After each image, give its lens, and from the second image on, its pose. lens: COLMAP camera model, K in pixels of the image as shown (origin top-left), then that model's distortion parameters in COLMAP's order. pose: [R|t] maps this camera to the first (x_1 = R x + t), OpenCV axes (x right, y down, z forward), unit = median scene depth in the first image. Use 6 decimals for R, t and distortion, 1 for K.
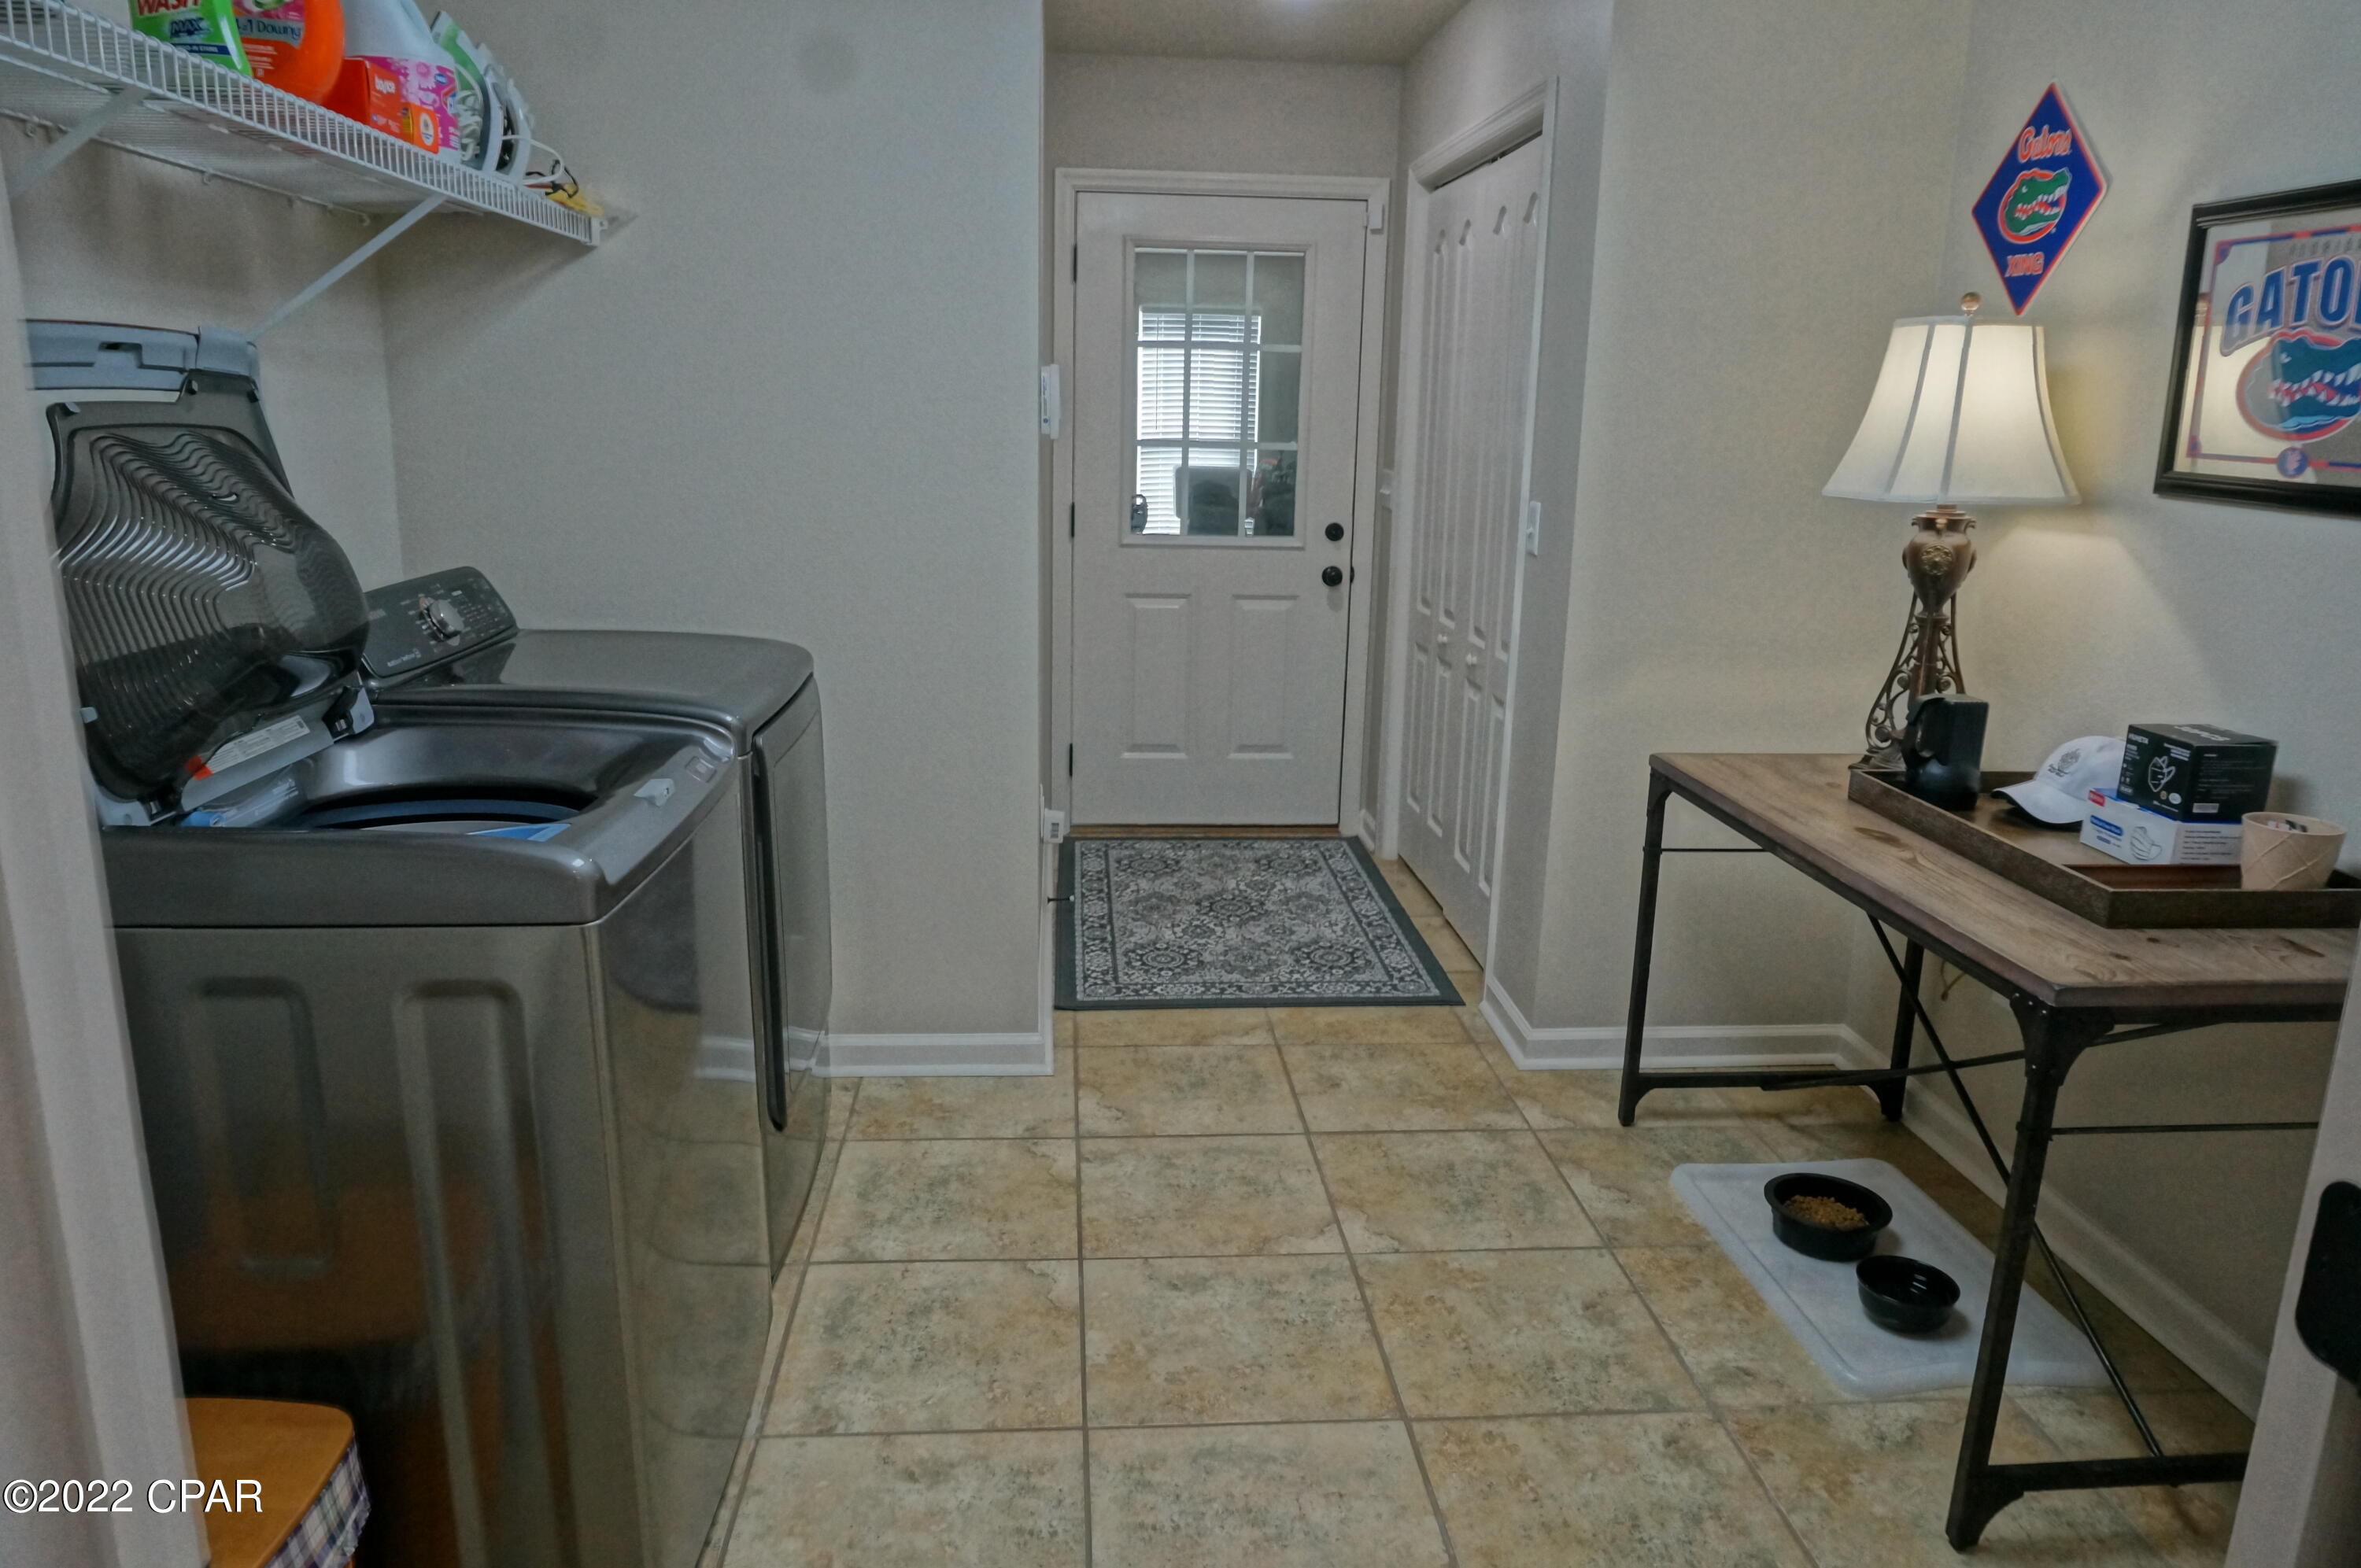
lens RADIAL K [[1573.3, 0, 1180.1], [0, 1573.3, 785.9], [0, 0, 1]] dist [-0.041487, 0.025194]
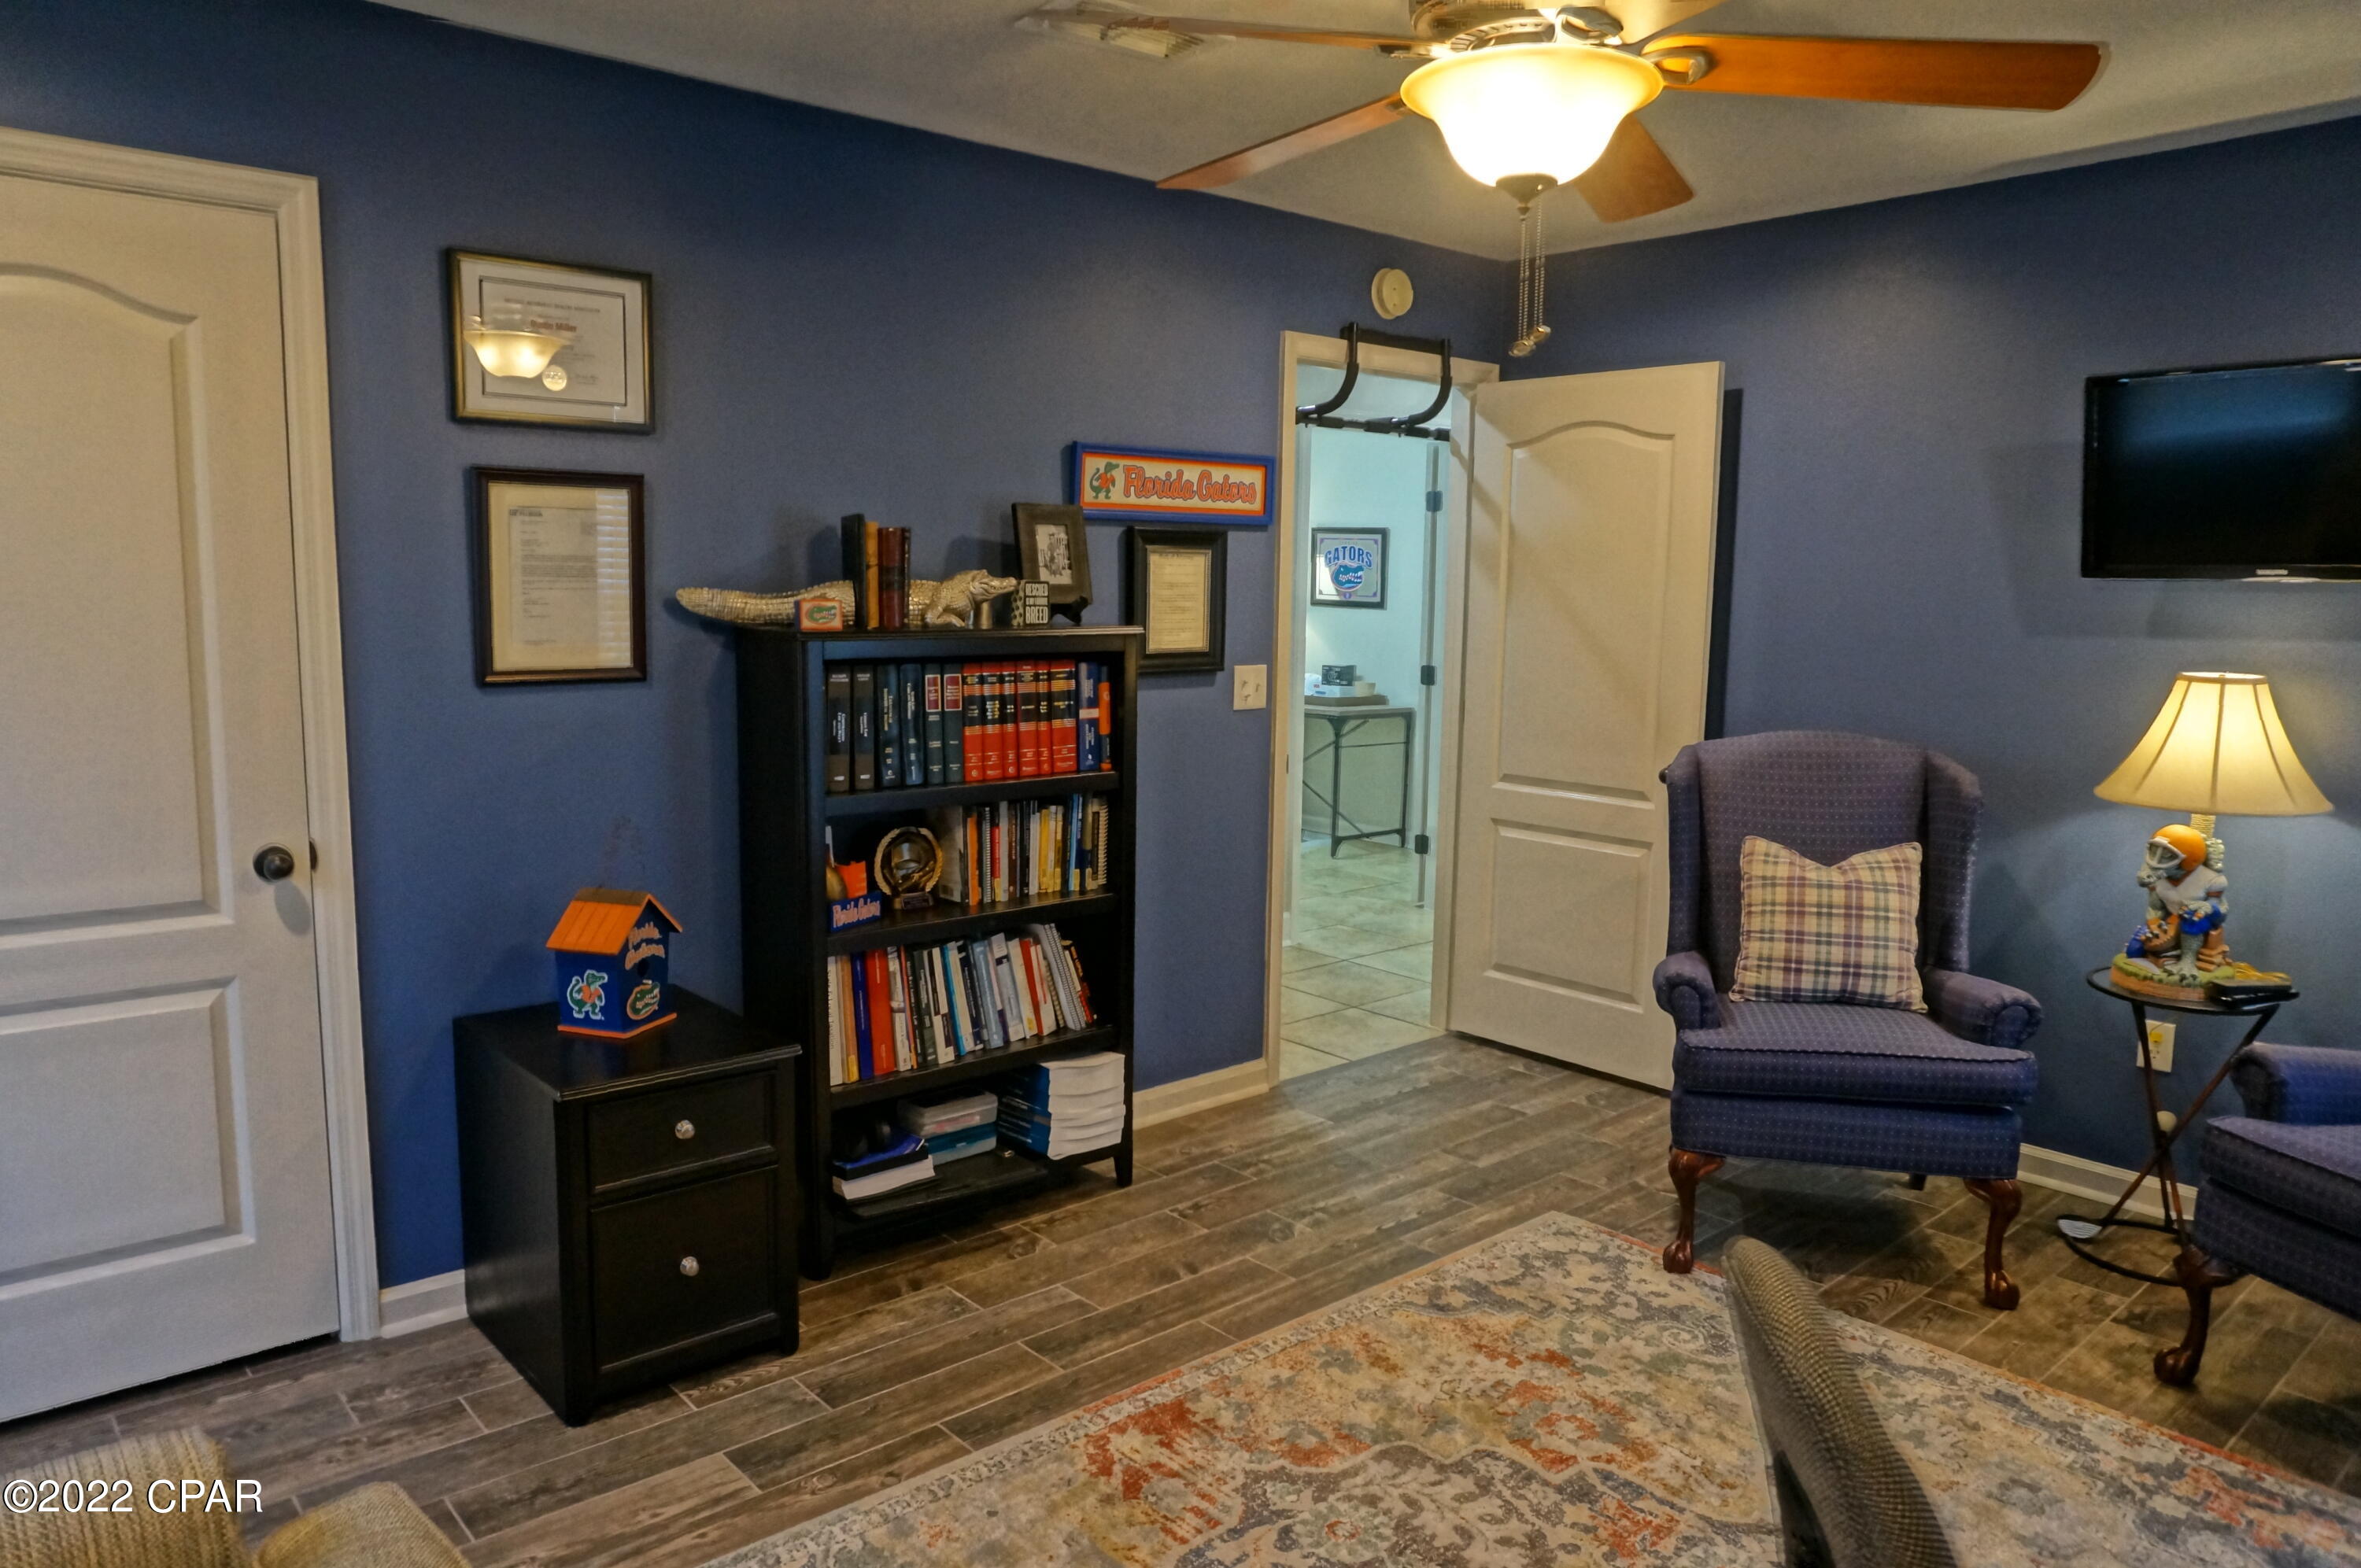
lens RADIAL K [[1573.3, 0, 1180.2], [0, 1573.3, 783.3], [0, 0, 1]] dist [-0.041487, 0.025194]
pose [[0.794283, -0.084243, 0.601679, -2.063003], [0.148198, 0.987290, -0.057404, 0.429865], [-0.589196, 0.134762, 0.796672, -1.867395]]
